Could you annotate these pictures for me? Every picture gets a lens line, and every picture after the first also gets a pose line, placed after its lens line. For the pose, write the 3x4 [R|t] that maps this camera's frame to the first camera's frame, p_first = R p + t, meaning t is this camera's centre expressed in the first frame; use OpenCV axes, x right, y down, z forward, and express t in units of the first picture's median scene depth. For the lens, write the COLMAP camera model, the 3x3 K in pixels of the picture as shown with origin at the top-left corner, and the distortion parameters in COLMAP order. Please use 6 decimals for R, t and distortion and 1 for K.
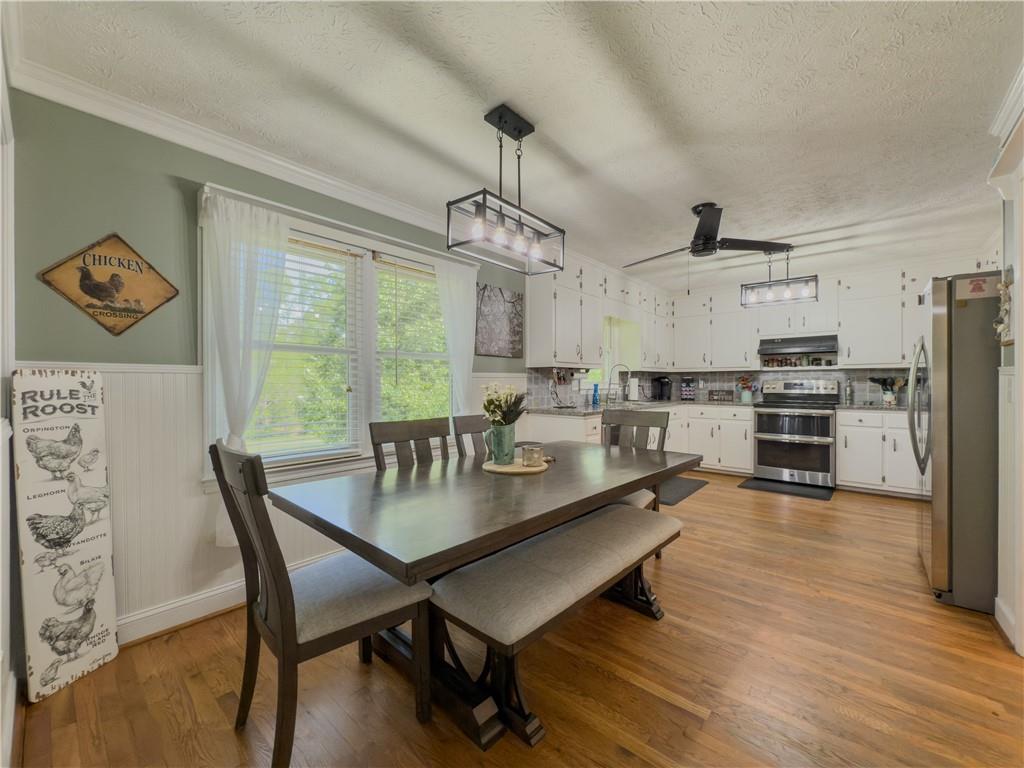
lens RADIAL K [[410.1, 0, 512.9], [0, 410.1, 382.2], [0, 0, 1]] dist [0.000479, 0.000014]
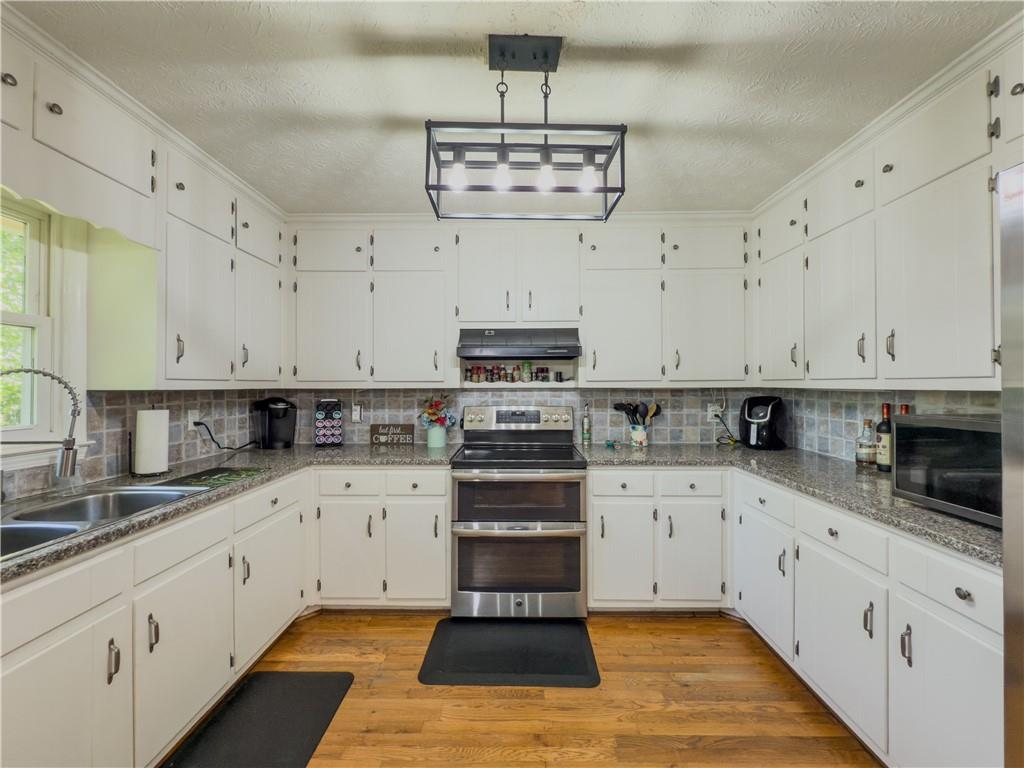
lens RADIAL K [[410.1, 0, 515.5], [0, 410.1, 382.4], [0, 0, 1]] dist [0.000479, 0.000014]
pose [[0.753840, 0.005986, 0.657031, 0.315380], [-0.000109, 0.999960, -0.008985, -0.031766], [-0.657058, 0.006701, 0.753810, 0.564479]]
